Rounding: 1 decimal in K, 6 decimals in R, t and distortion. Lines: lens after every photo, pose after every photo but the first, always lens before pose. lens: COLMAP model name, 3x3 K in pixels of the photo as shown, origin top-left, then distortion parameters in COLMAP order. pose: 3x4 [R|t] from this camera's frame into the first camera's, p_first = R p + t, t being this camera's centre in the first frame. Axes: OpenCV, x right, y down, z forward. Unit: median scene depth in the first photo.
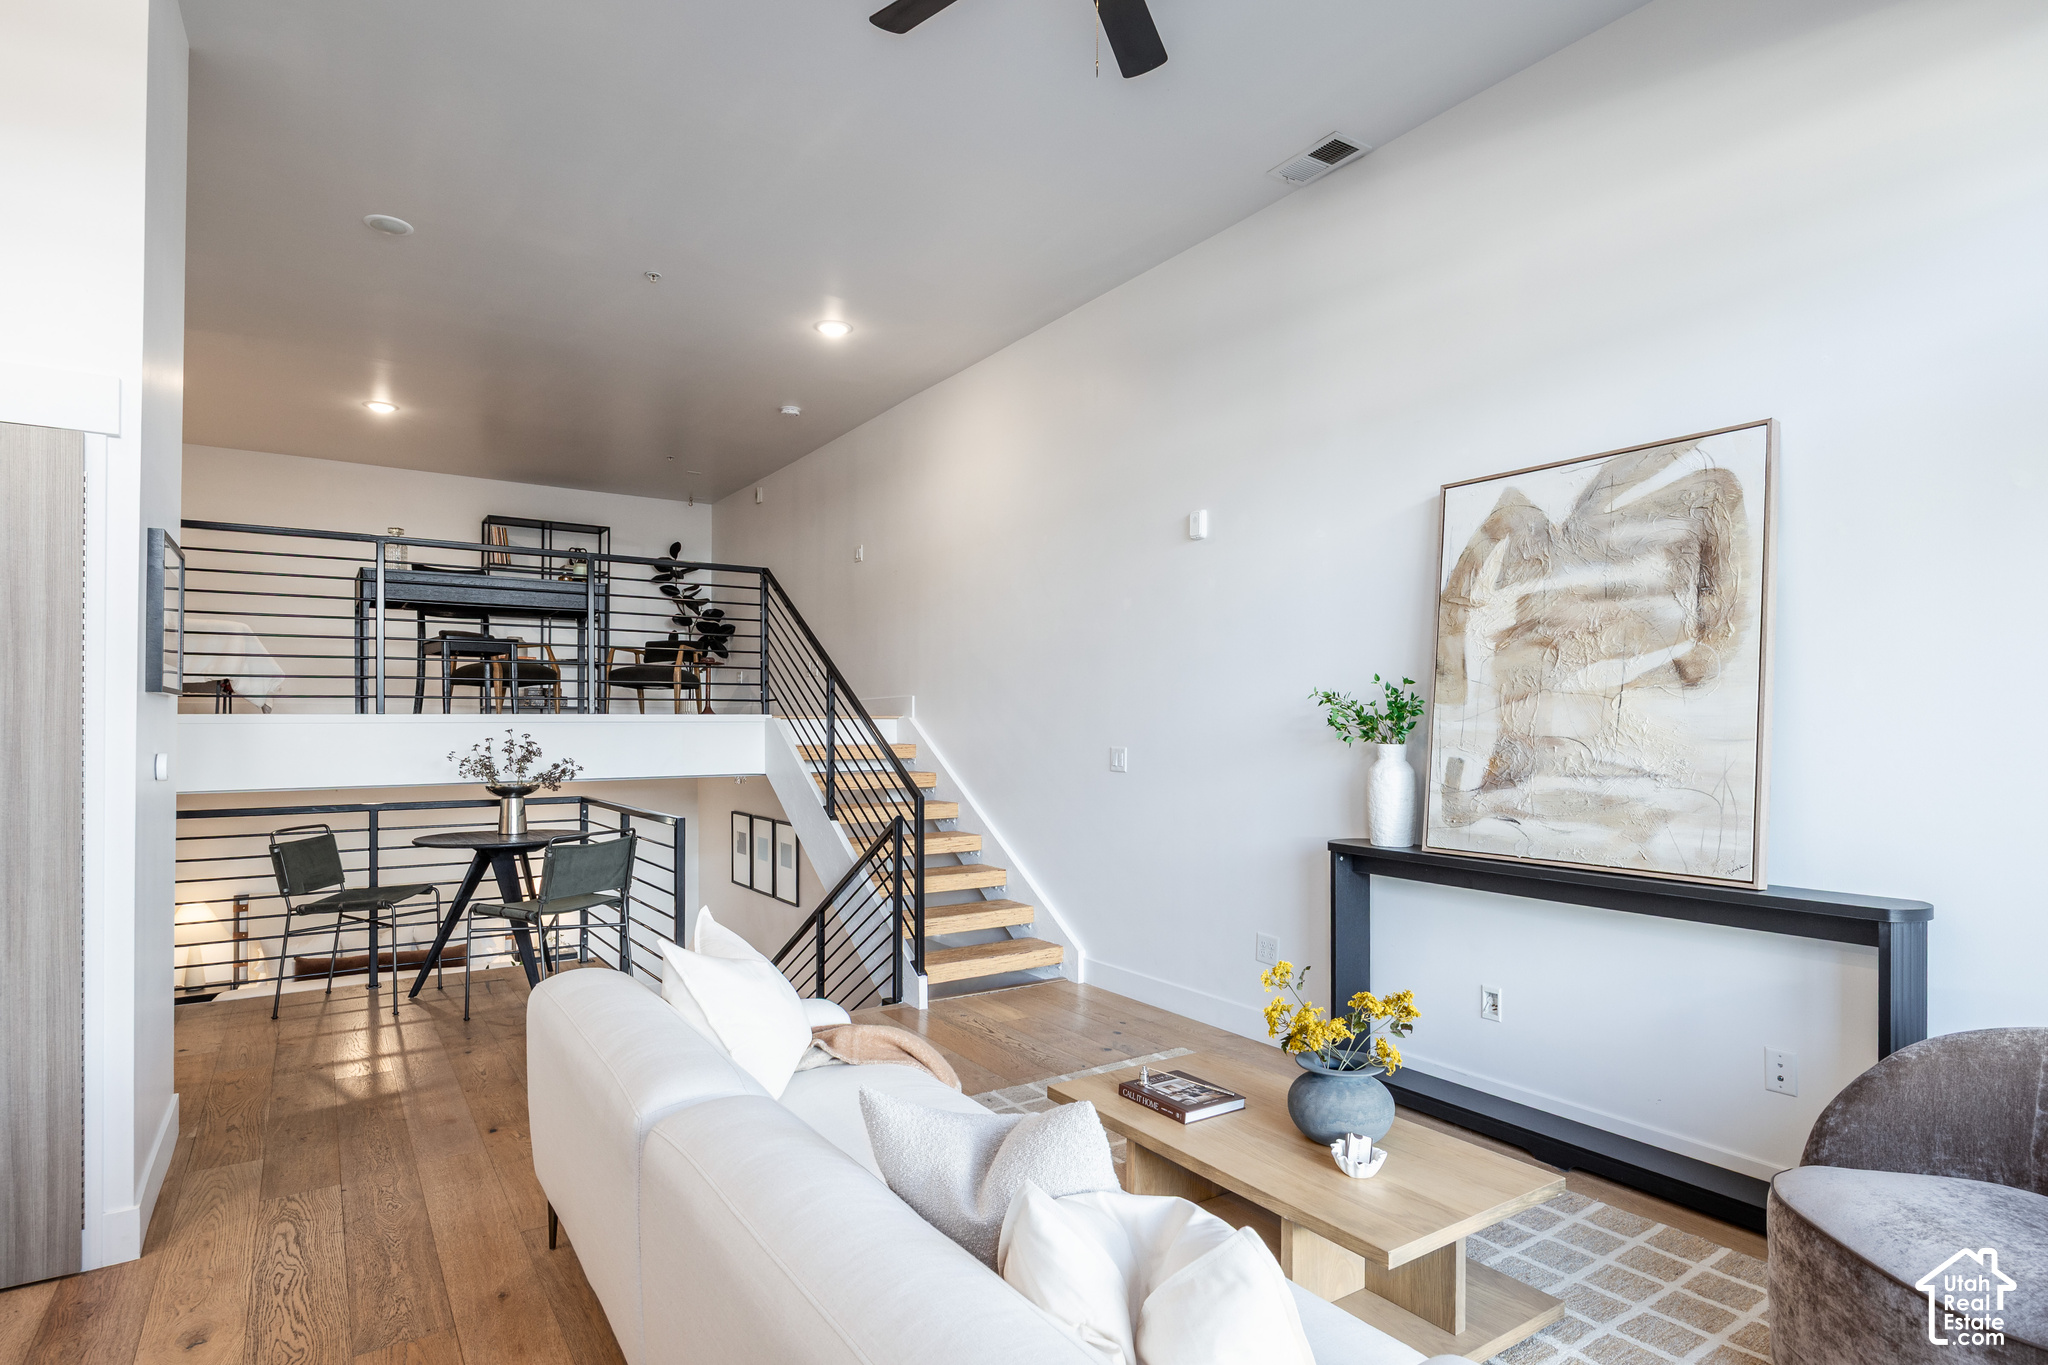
lens RADIAL K [[1048.4, 0, 1060.2], [0, 1048.4, 708.2], [0, 0, 1]] dist [0.007000, 0.000816]
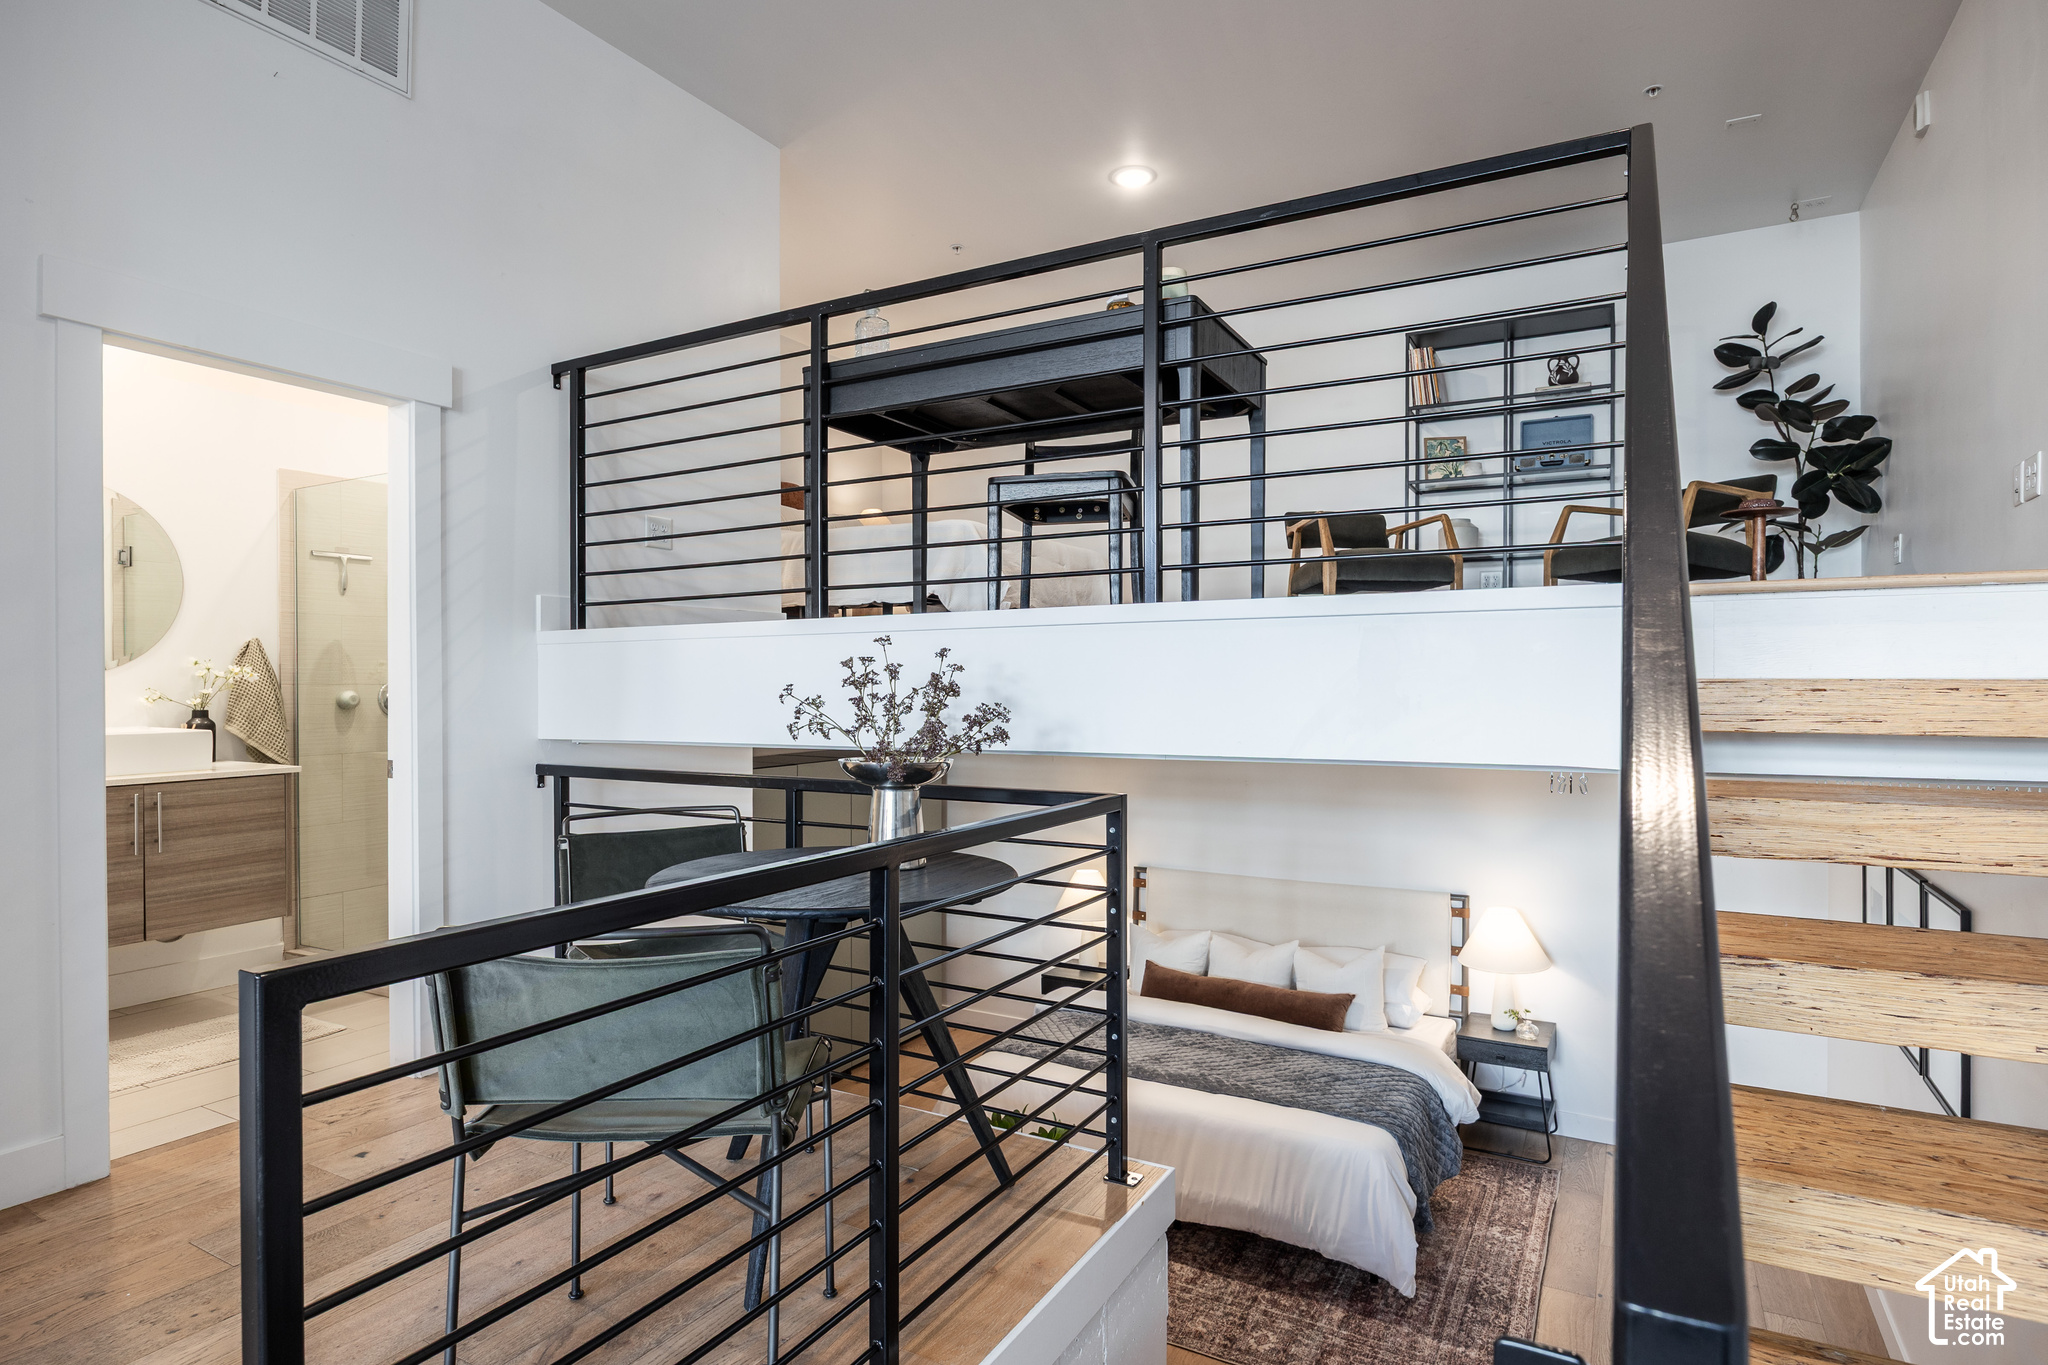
lens RADIAL K [[1087.2, 0, 1027.6], [0, 1087.2, 681.8], [0, 0, 1]] dist [-0.003320, 0.000163]
pose [[0.427225, -0.002657, -0.904141, -0.063734], [0.017363, 0.999835, 0.005266, 0.033177], [0.903978, -0.017948, 0.427201, 0.740833]]
